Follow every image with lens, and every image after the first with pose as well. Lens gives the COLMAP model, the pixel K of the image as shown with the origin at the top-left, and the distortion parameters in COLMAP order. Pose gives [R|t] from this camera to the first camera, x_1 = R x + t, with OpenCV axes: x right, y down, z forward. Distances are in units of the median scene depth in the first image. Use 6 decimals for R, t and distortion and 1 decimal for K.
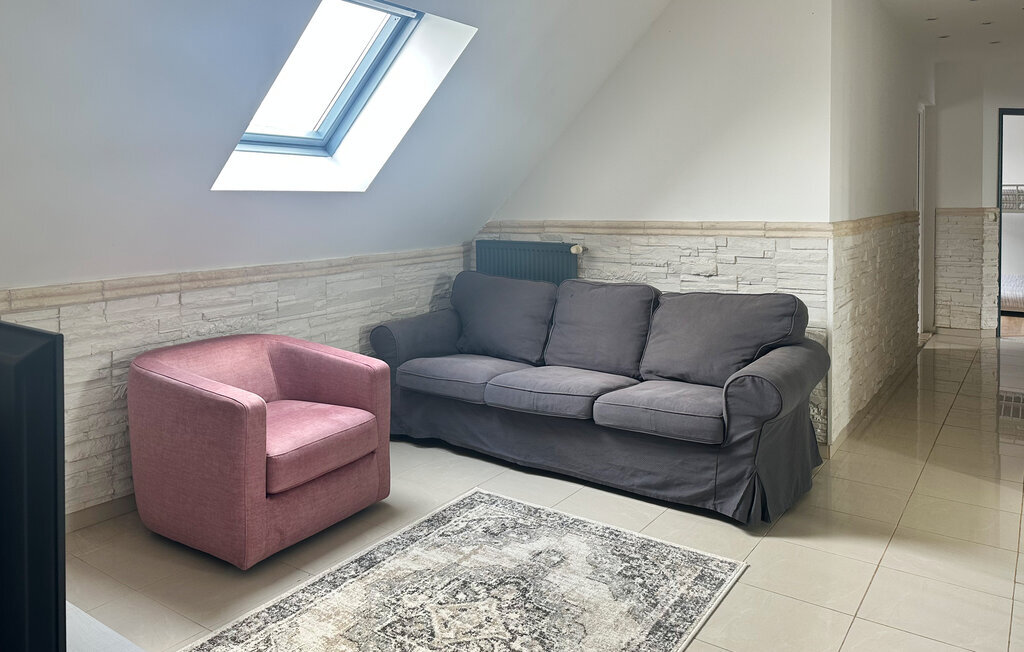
lens RADIAL K [[720.4, 0, 519.6], [0, 720.4, 341.7], [0, 0, 1]] dist [0.108330, -0.185159]
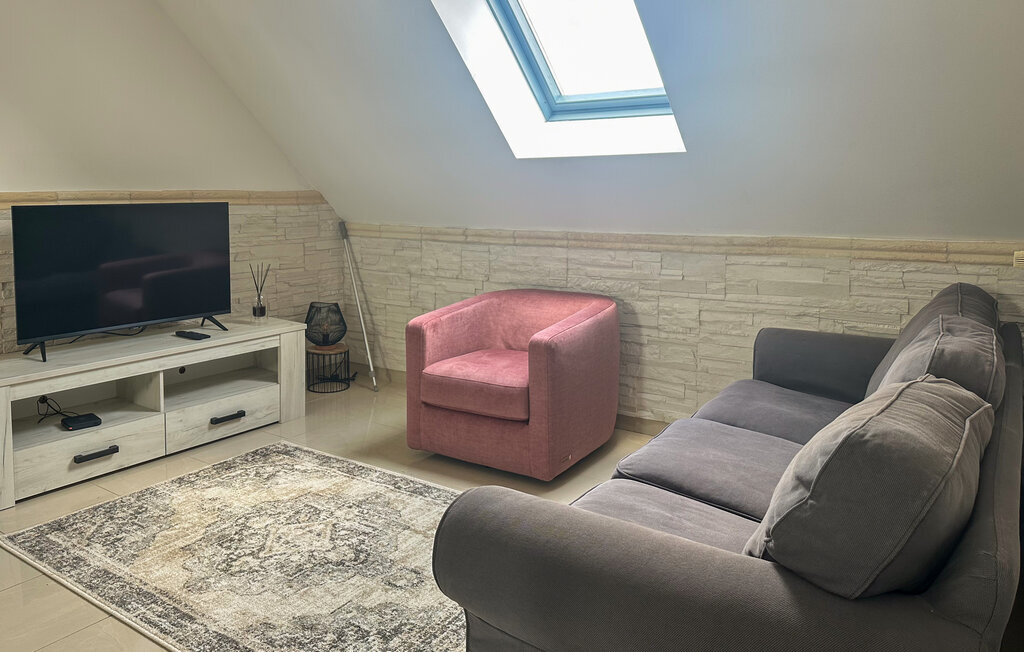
lens RADIAL K [[720.4, 0, 519.6], [0, 720.4, 341.7], [0, 0, 1]] dist [0.108330, -0.185159]
pose [[0.002805, 0.209245, -0.977859, 0.689871], [-0.193747, 0.959448, 0.204750, -0.142869], [0.981048, 0.188883, 0.043232, 0.880306]]
